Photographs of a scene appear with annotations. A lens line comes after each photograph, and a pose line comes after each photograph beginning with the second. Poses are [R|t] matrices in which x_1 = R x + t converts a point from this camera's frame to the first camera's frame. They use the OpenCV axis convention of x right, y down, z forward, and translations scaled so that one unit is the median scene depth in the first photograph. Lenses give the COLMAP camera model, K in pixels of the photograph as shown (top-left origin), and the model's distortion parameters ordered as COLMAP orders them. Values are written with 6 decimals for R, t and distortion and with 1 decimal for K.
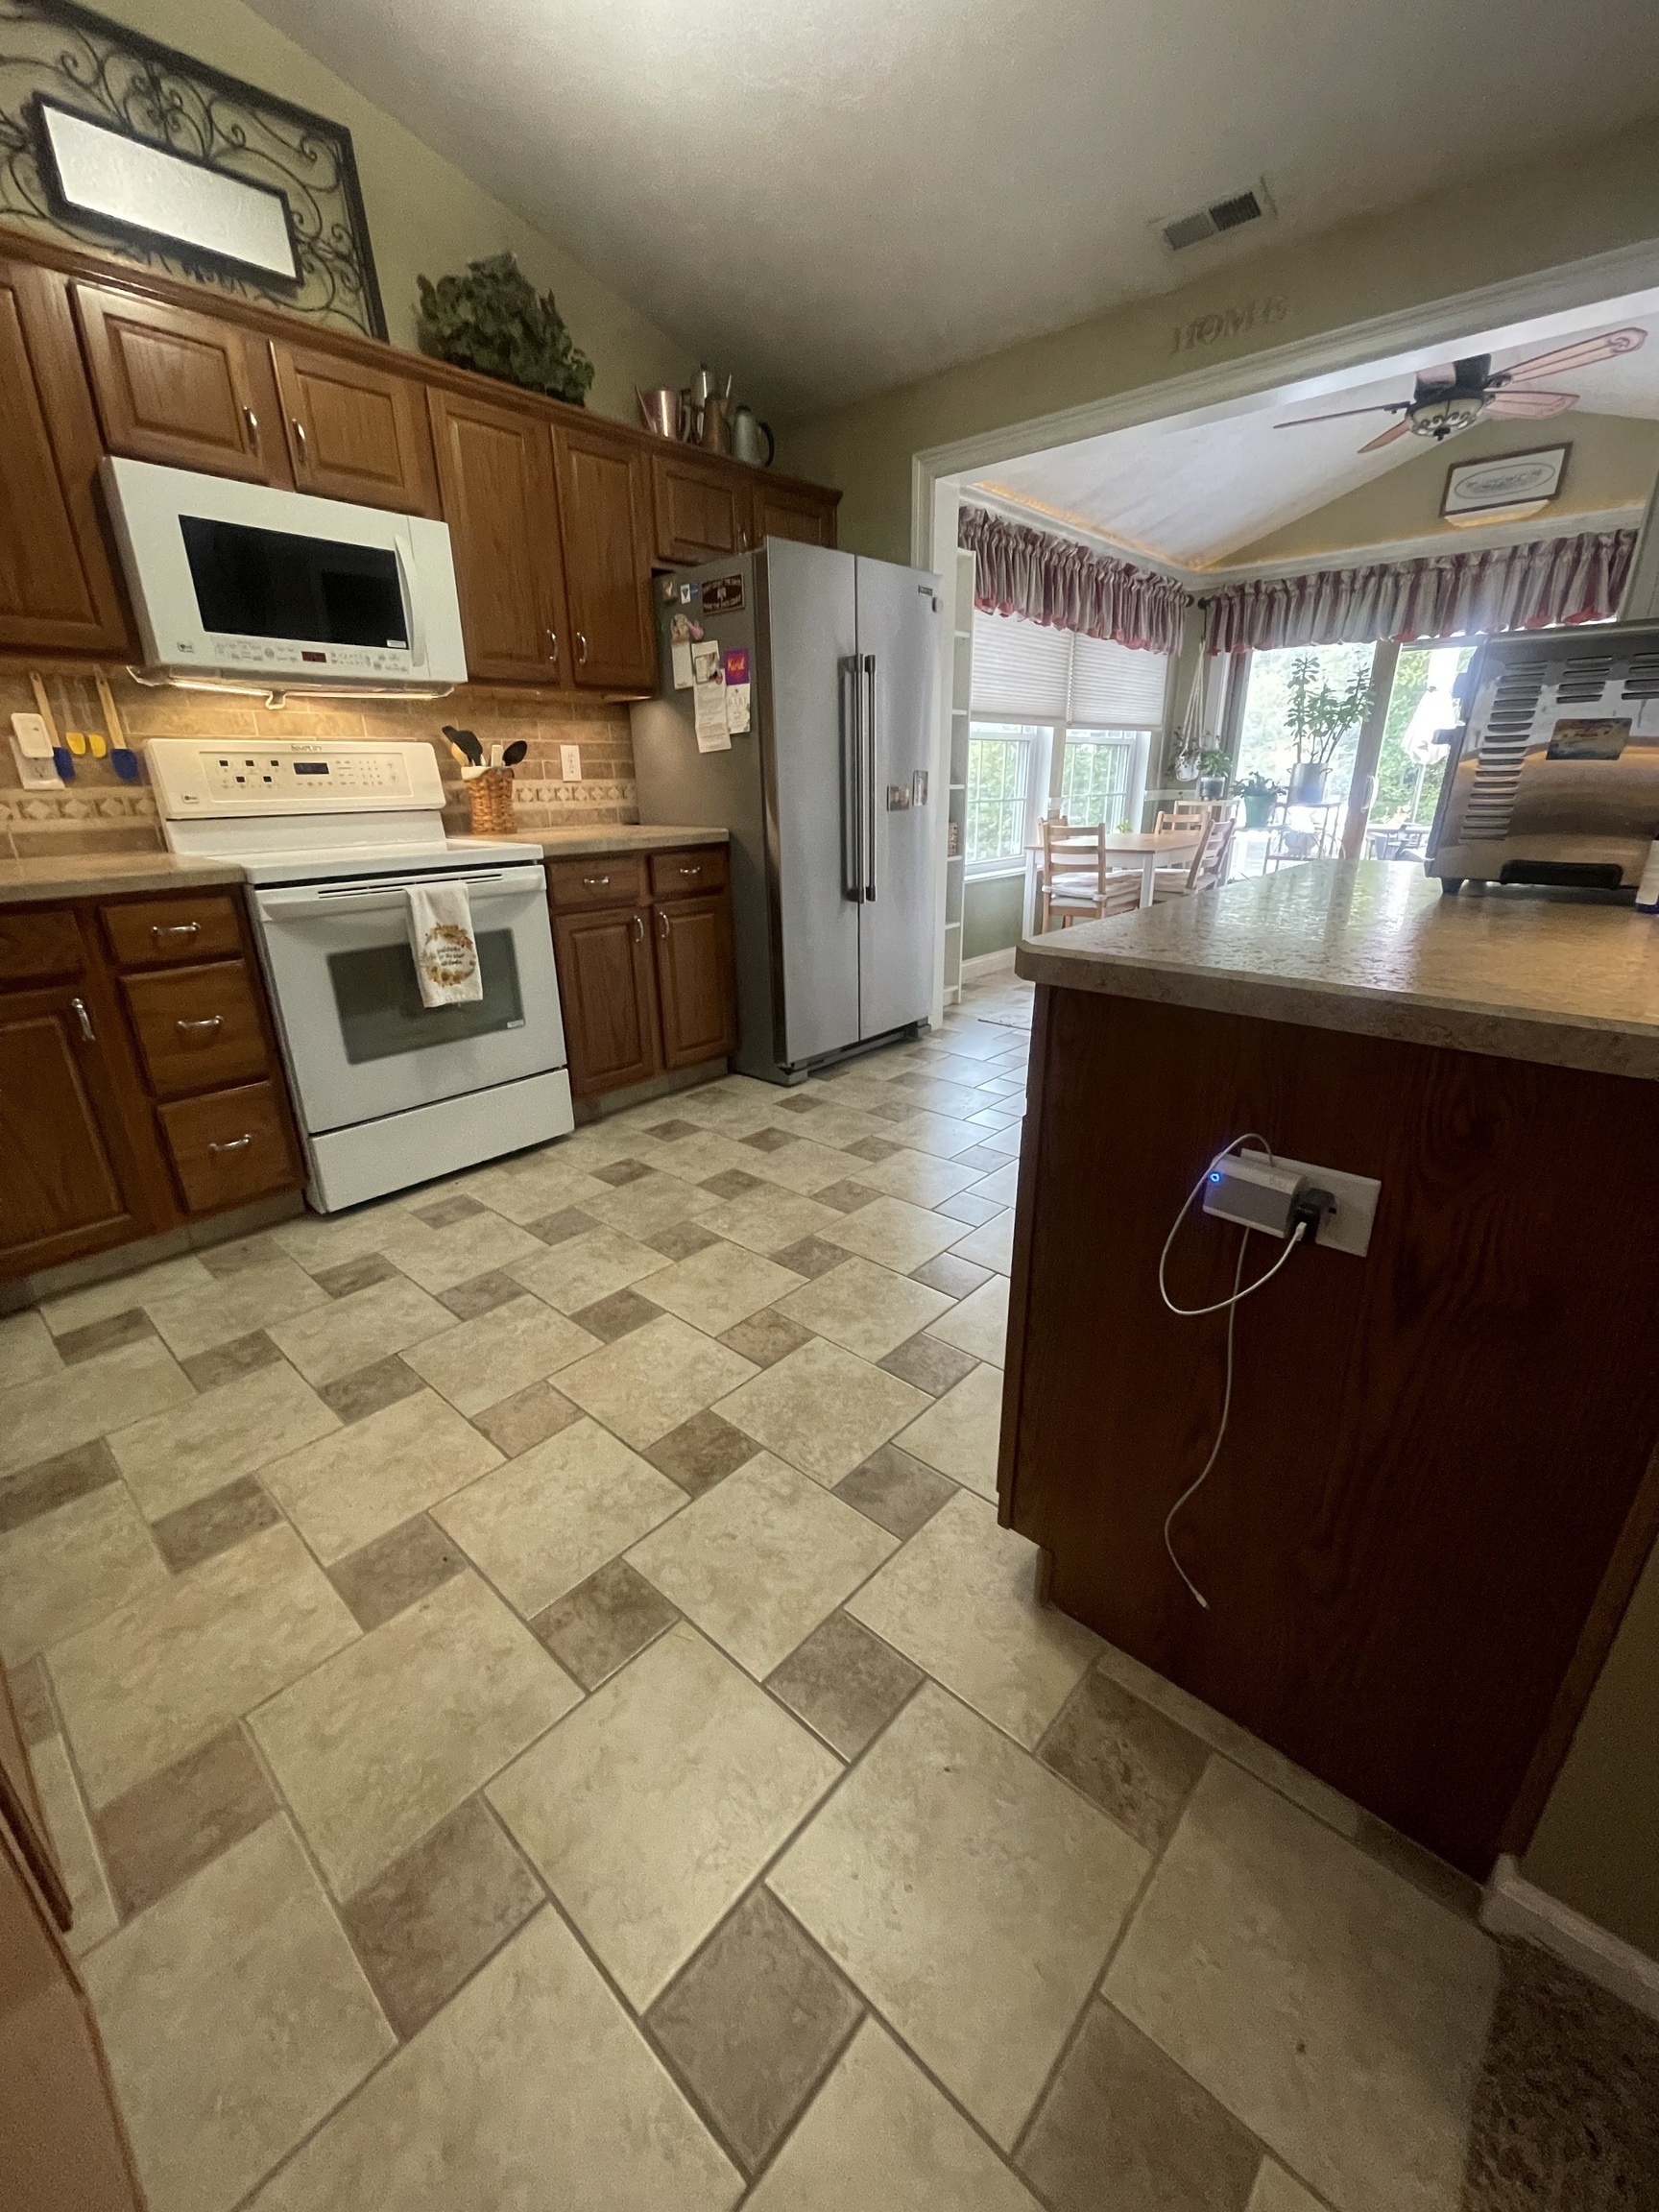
lens RADIAL K [[885.6, 0, 810.2], [0, 885.6, 1104.1], [0, 0, 1]] dist [-0.012226, -0.000064]
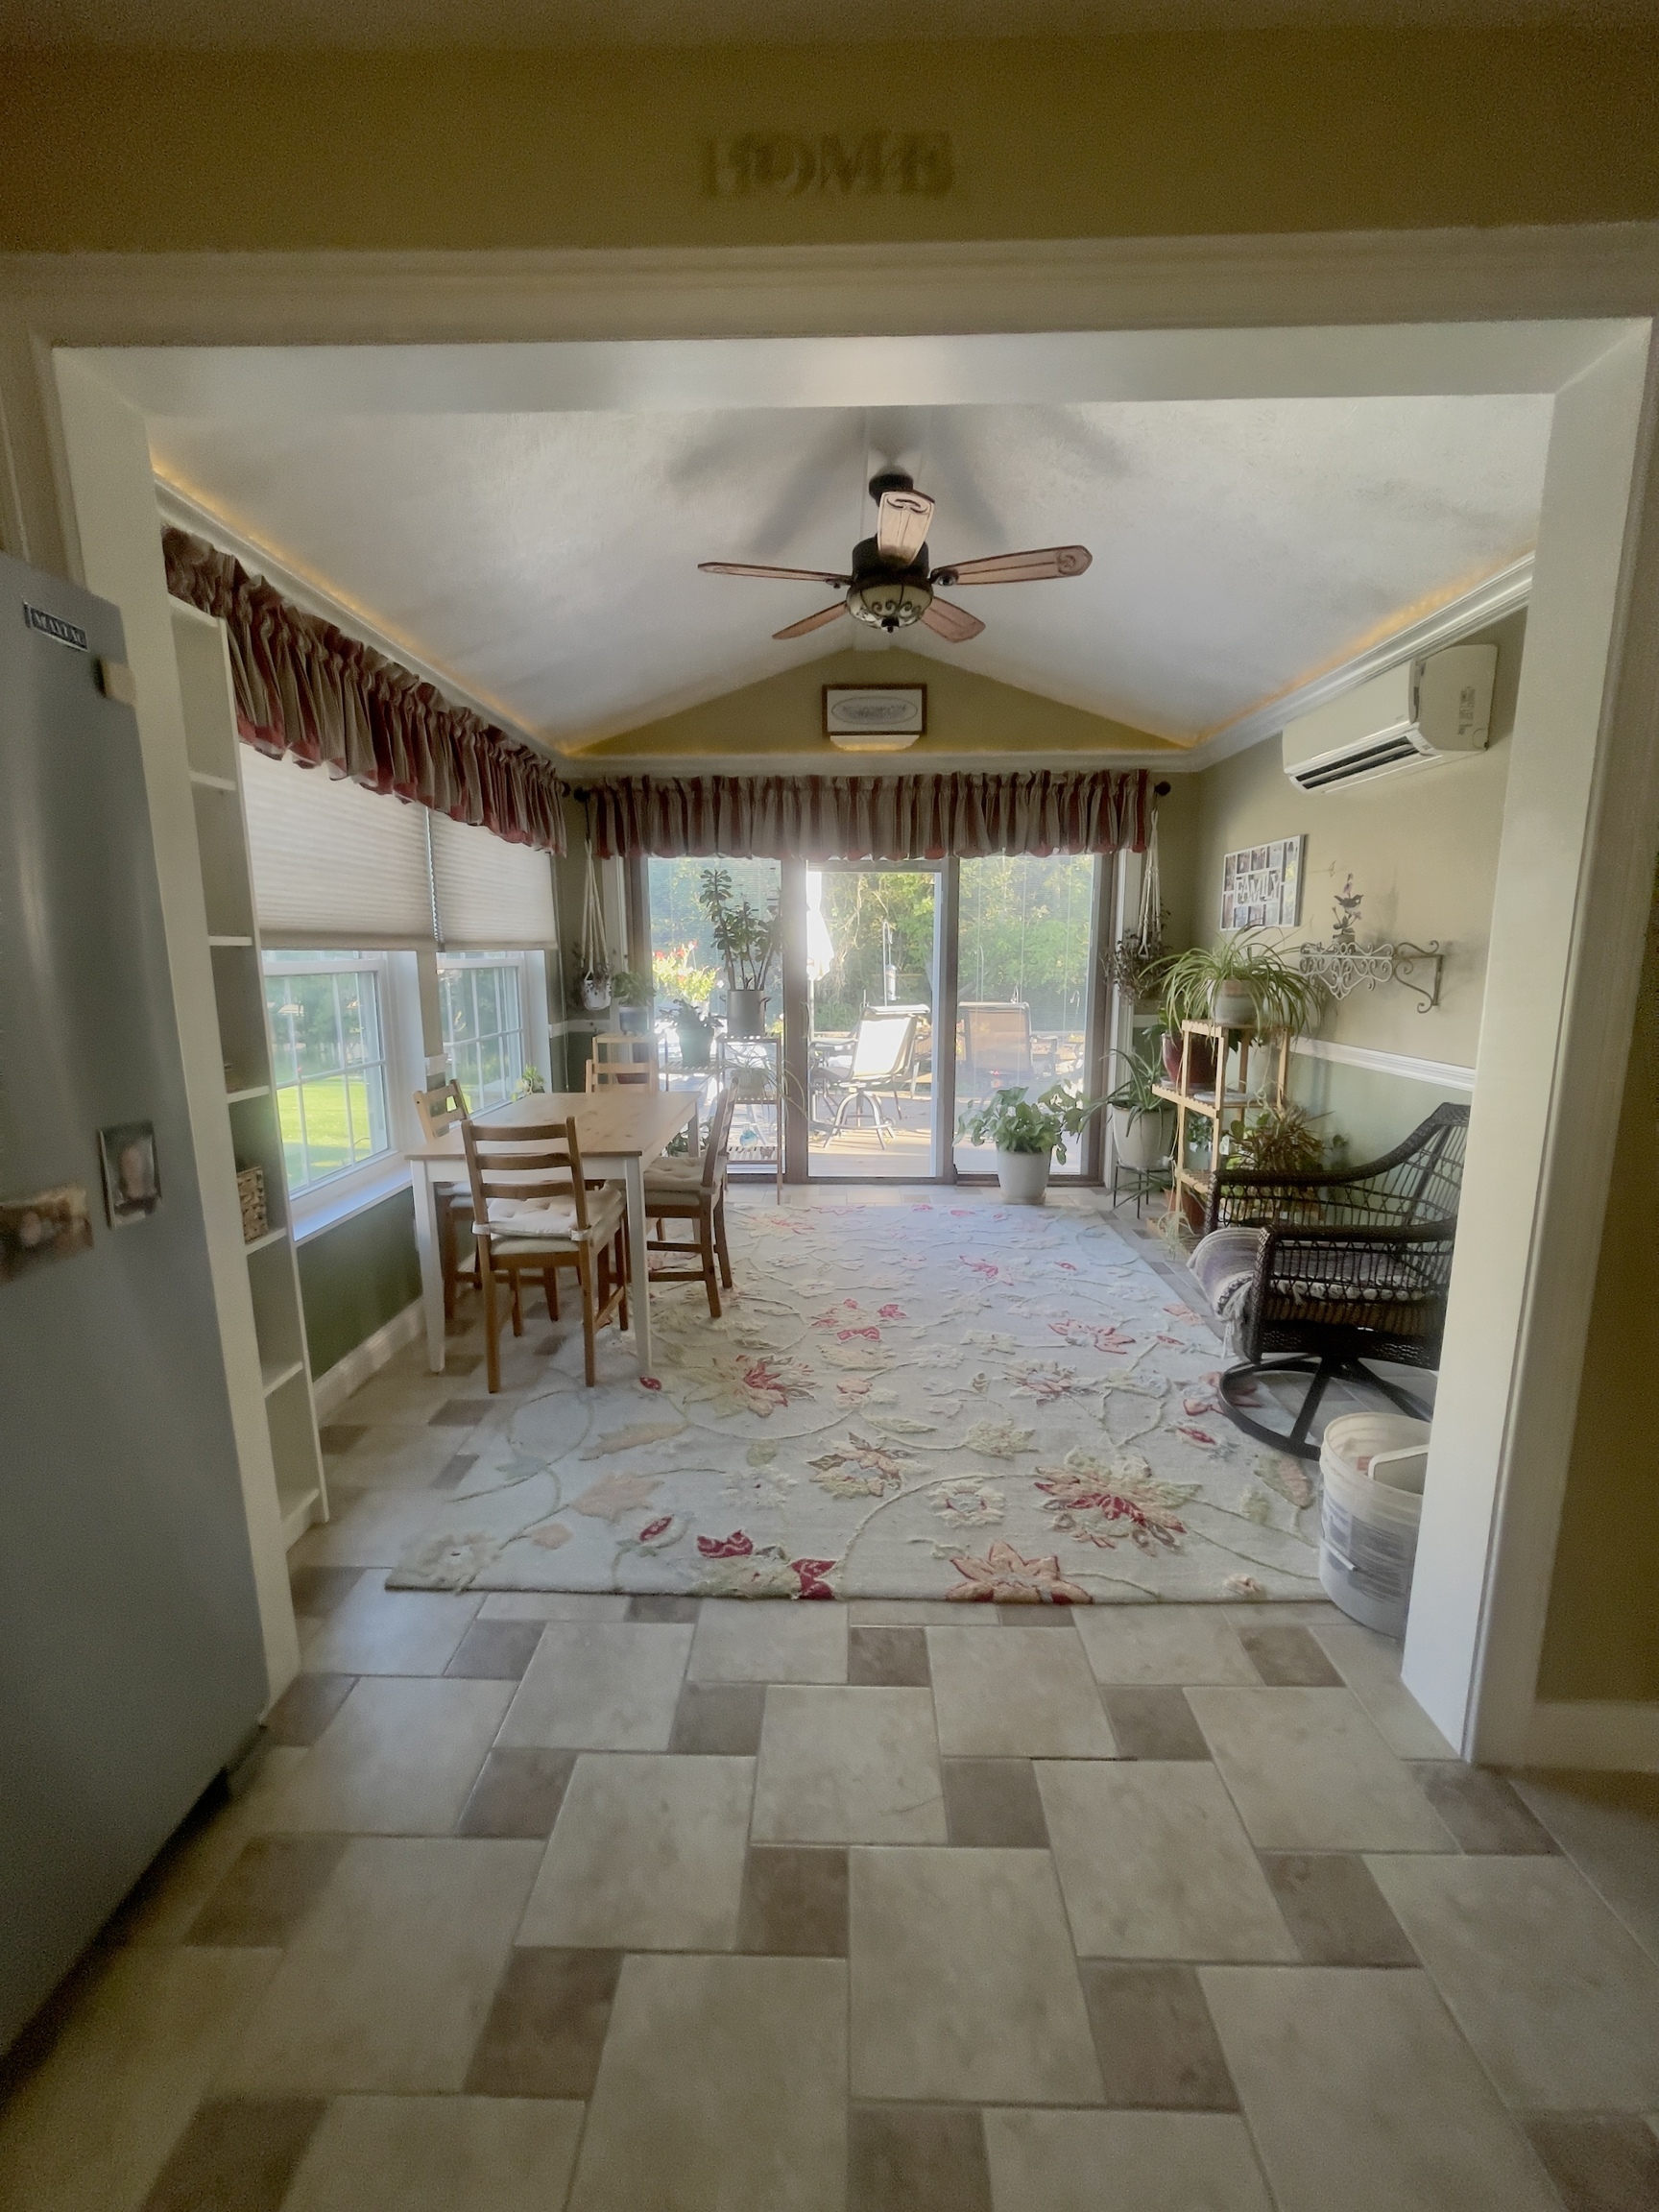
lens RADIAL K [[885.6, 0, 810.2], [0, 885.6, 1104.1], [0, 0, 1]] dist [-0.012226, -0.000064]
pose [[0.756507, -0.095445, 0.646984, 0.078680], [0.214275, 0.970859, -0.107325, -0.209827], [-0.617886, 0.219824, 0.754913, 0.412588]]
